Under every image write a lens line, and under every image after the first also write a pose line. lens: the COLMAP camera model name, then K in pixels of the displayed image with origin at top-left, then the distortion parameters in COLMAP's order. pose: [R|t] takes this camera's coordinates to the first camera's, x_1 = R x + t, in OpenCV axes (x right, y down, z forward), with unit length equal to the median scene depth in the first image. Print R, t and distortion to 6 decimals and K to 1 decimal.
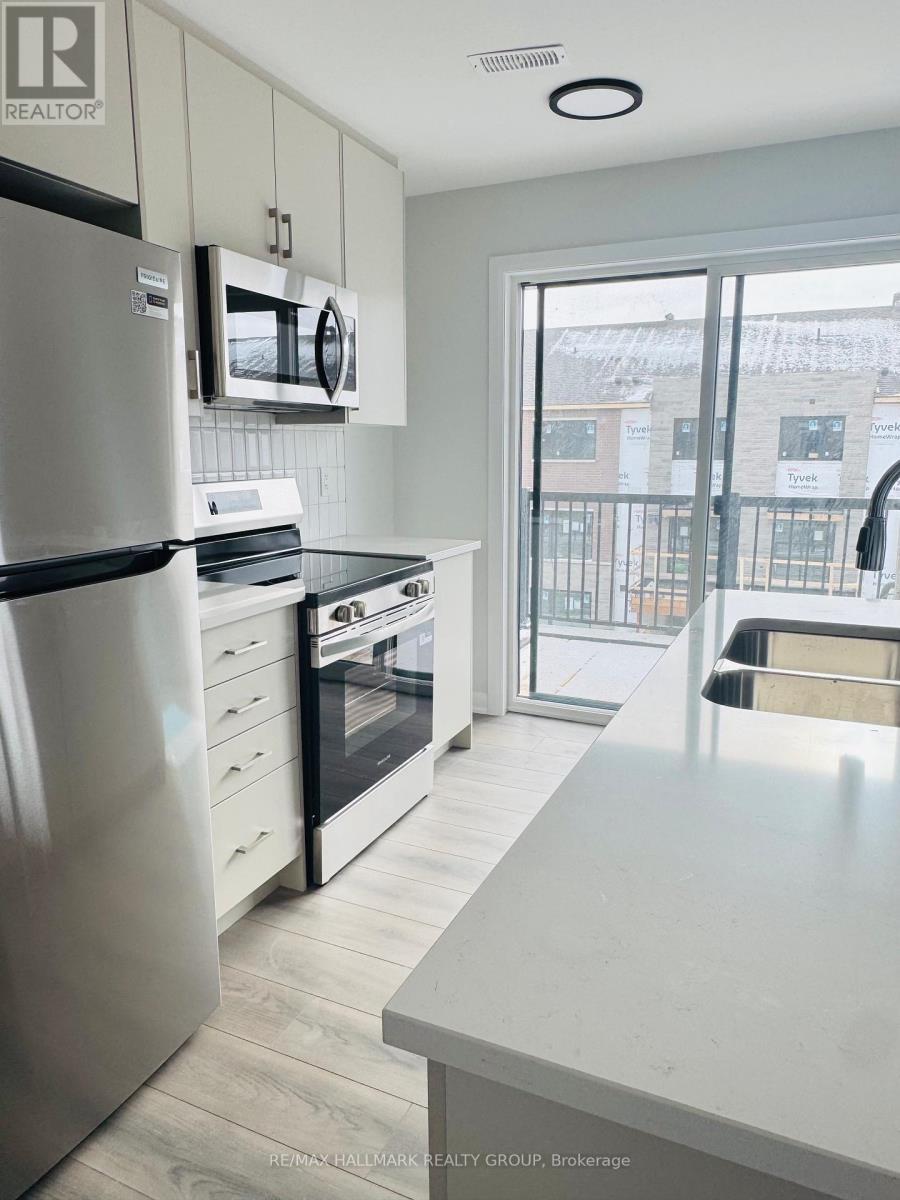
lens RADIAL K [[809.6, 0, 450.0], [0, 809.6, 600.0], [0, 0, 1]] dist [-0.000575, 0.000826]
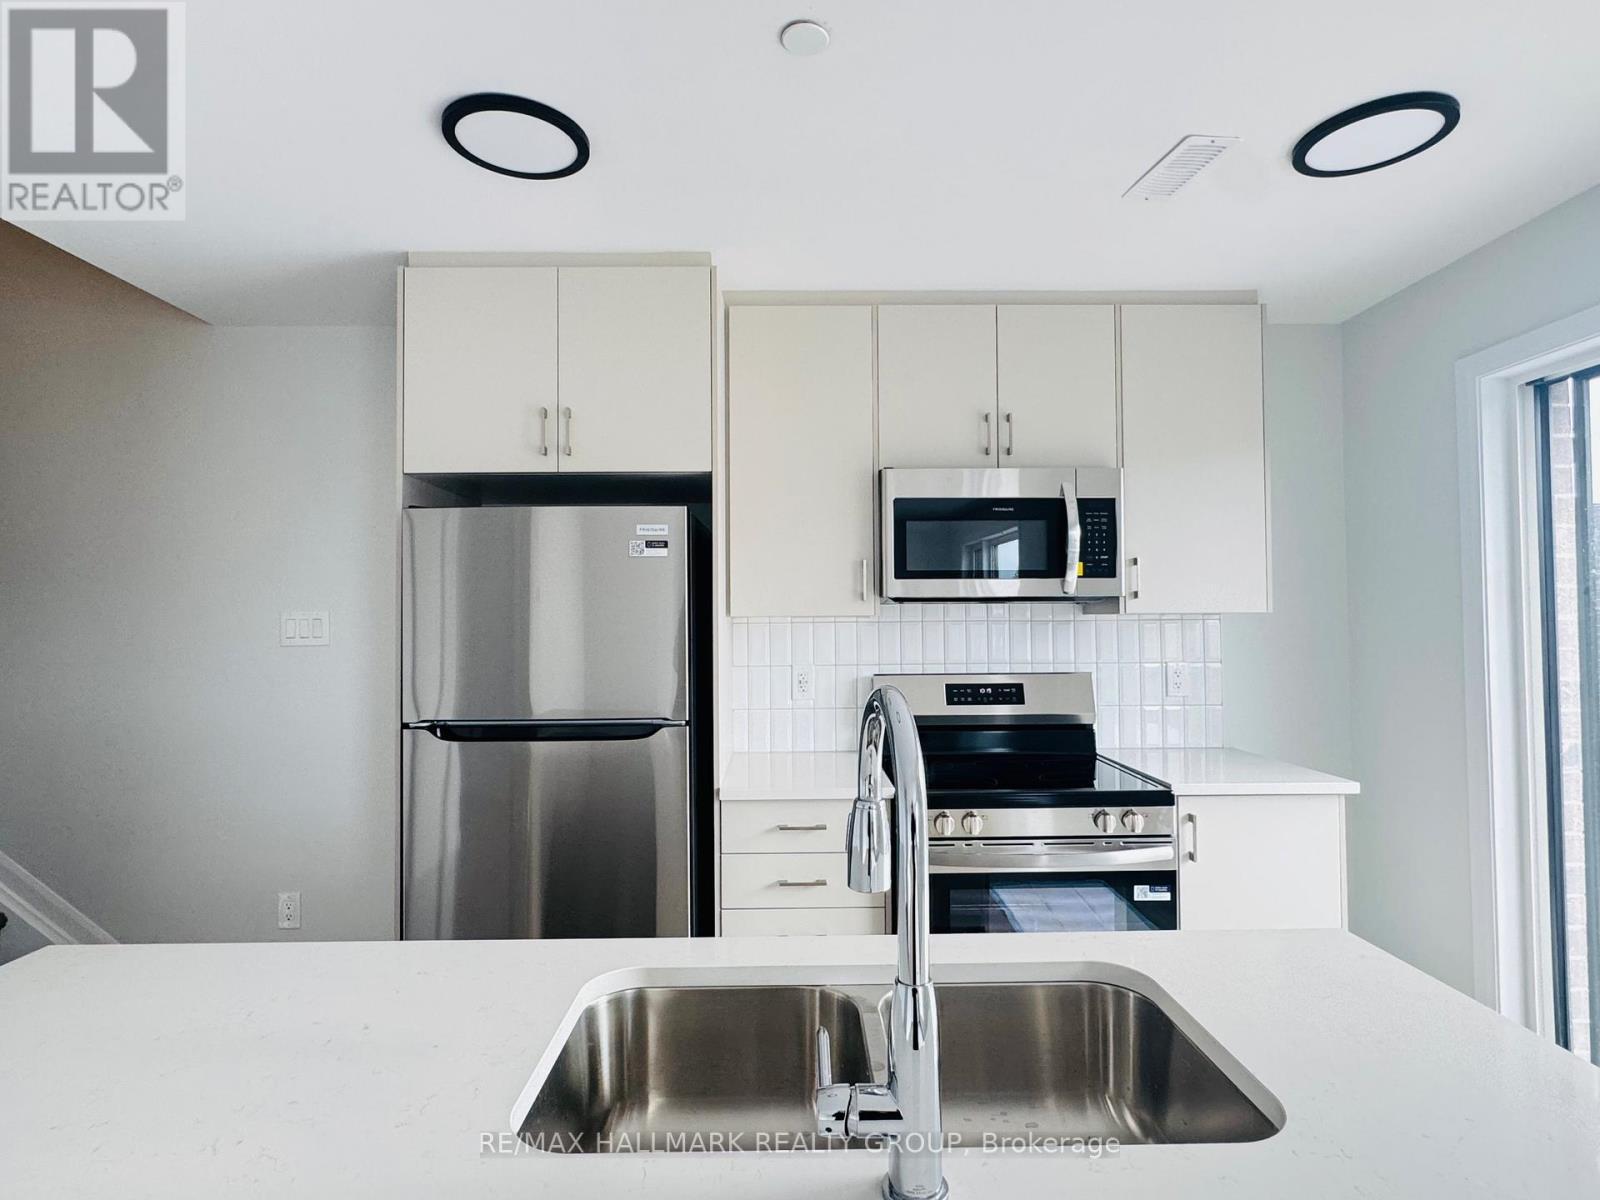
lens RADIAL K [[821.1, 0, 798.8], [0, 821.1, 602.0], [0, 0, 1]] dist [-0.001952, 0.000261]
pose [[0.428515, -0.023644, -0.903225, 0.519694], [-0.162363, 0.981370, -0.102720, -0.086383], [0.888827, 0.190668, 0.416693, 0.335005]]
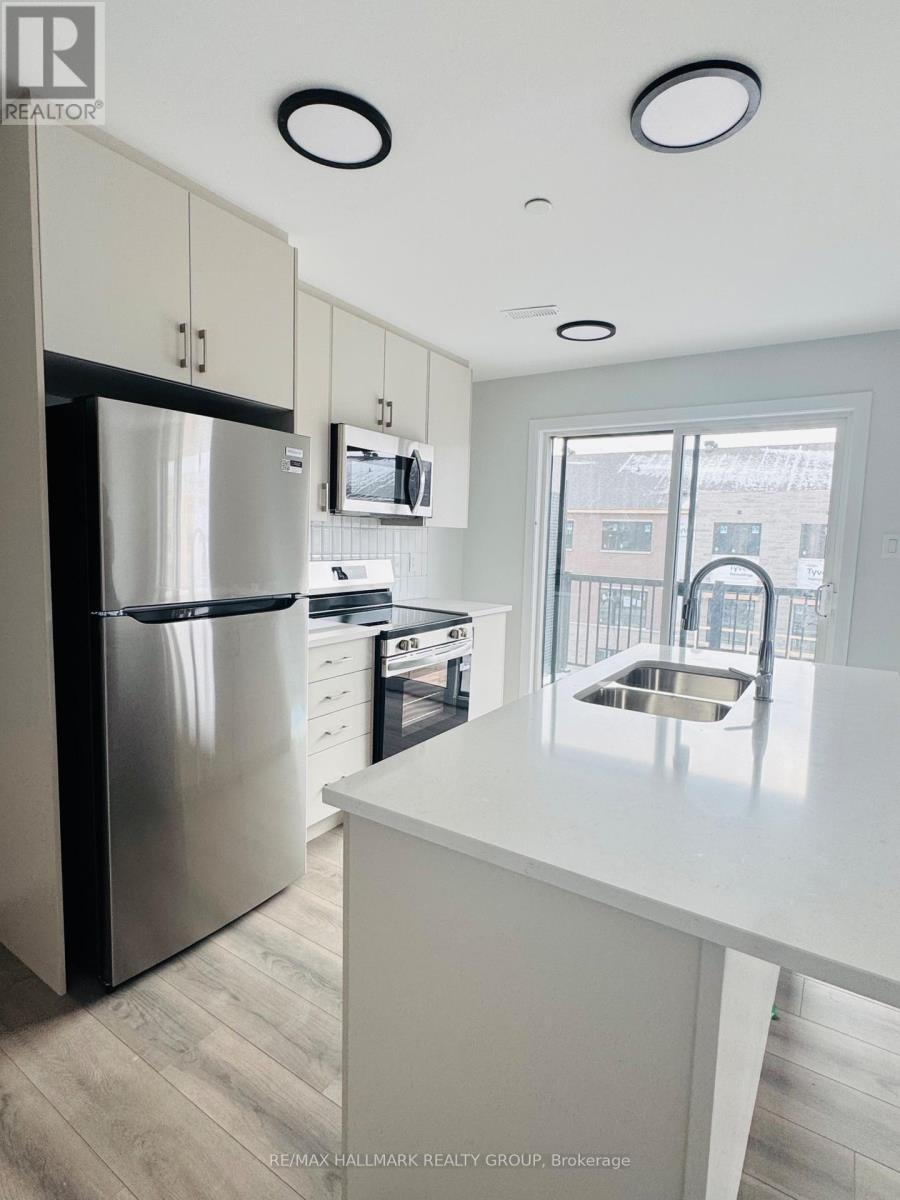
lens RADIAL K [[615.8, 0, 451.7], [0, 615.8, 598.4], [0, 0, 1]] dist [-0.001952, 0.000261]
pose [[0.988136, 0.047992, -0.145888, 0.108381], [-0.060352, 0.994844, -0.081510, 0.015300], [0.141224, 0.089348, 0.985938, -0.159543]]
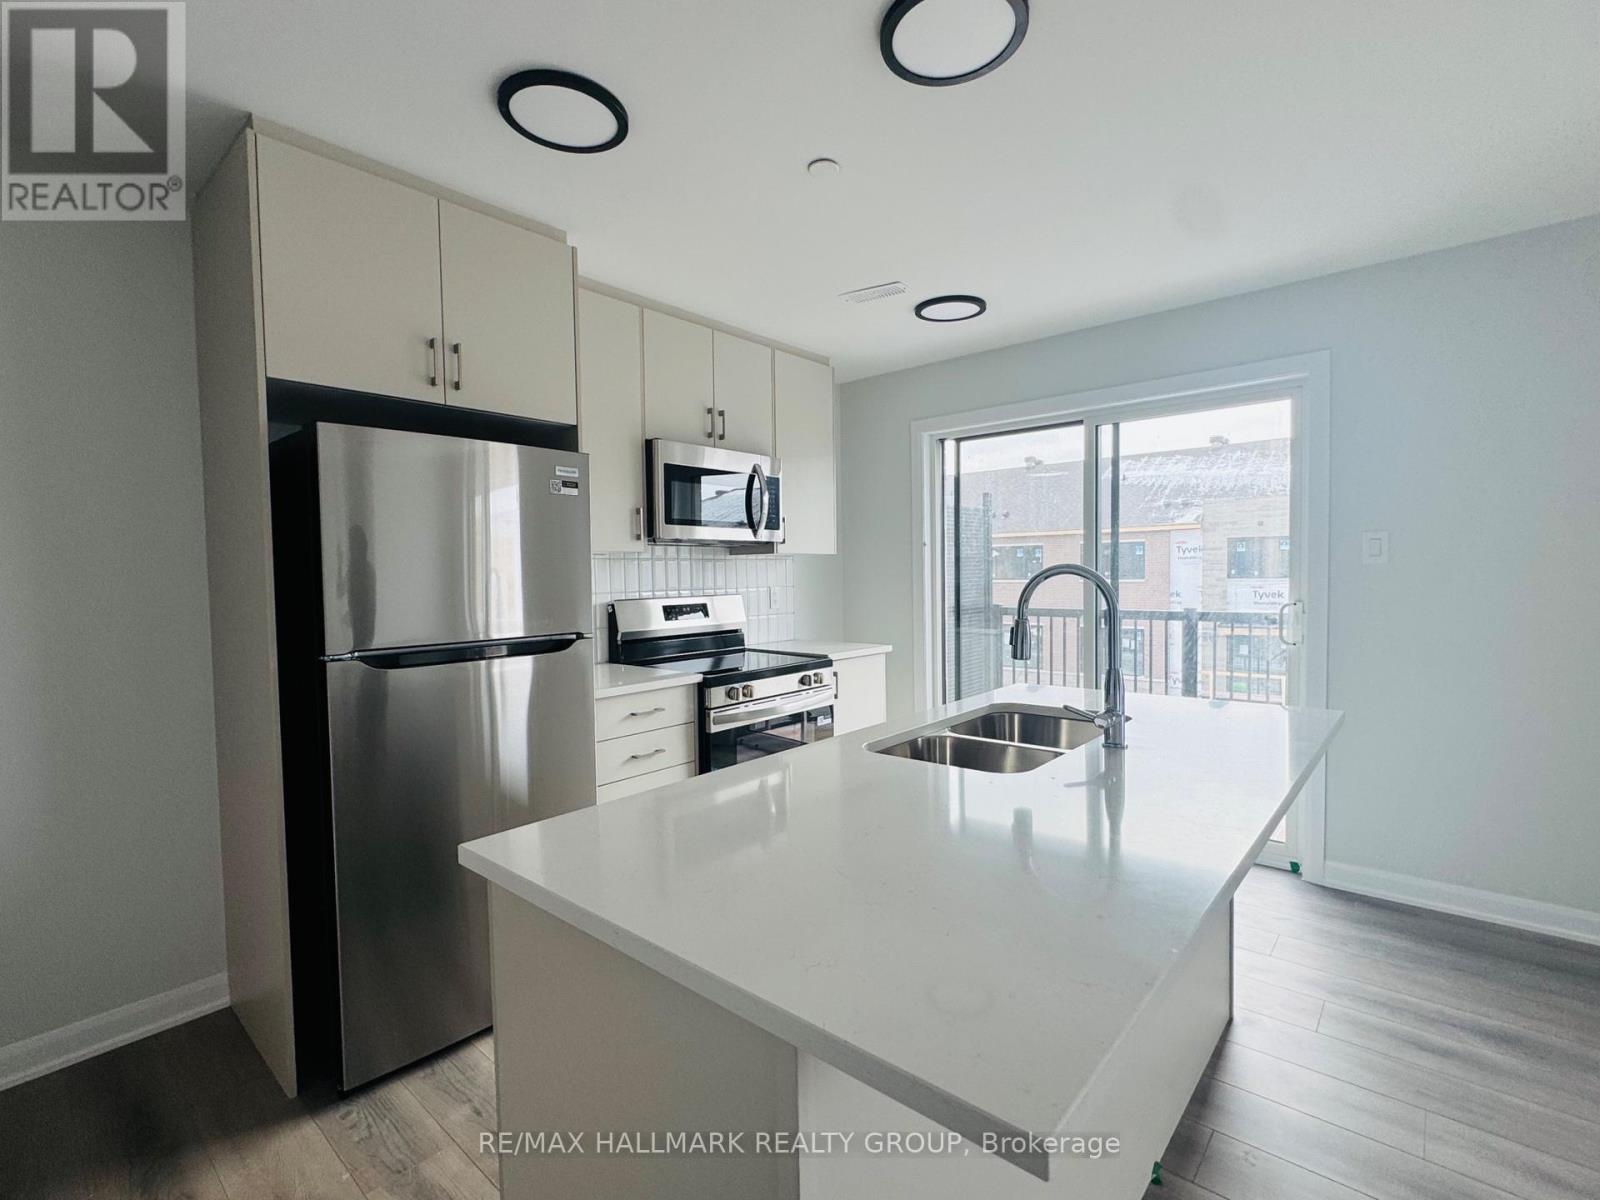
lens RADIAL K [[739.9, 0, 801.6], [0, 739.9, 601.4], [0, 0, 1]] dist [-0.002195, -0.000316]
pose [[0.958990, -0.000901, -0.283438, 0.258857], [-0.039969, 0.989573, -0.138379, 0.024758], [0.280607, 0.144033, 0.948954, -0.123731]]
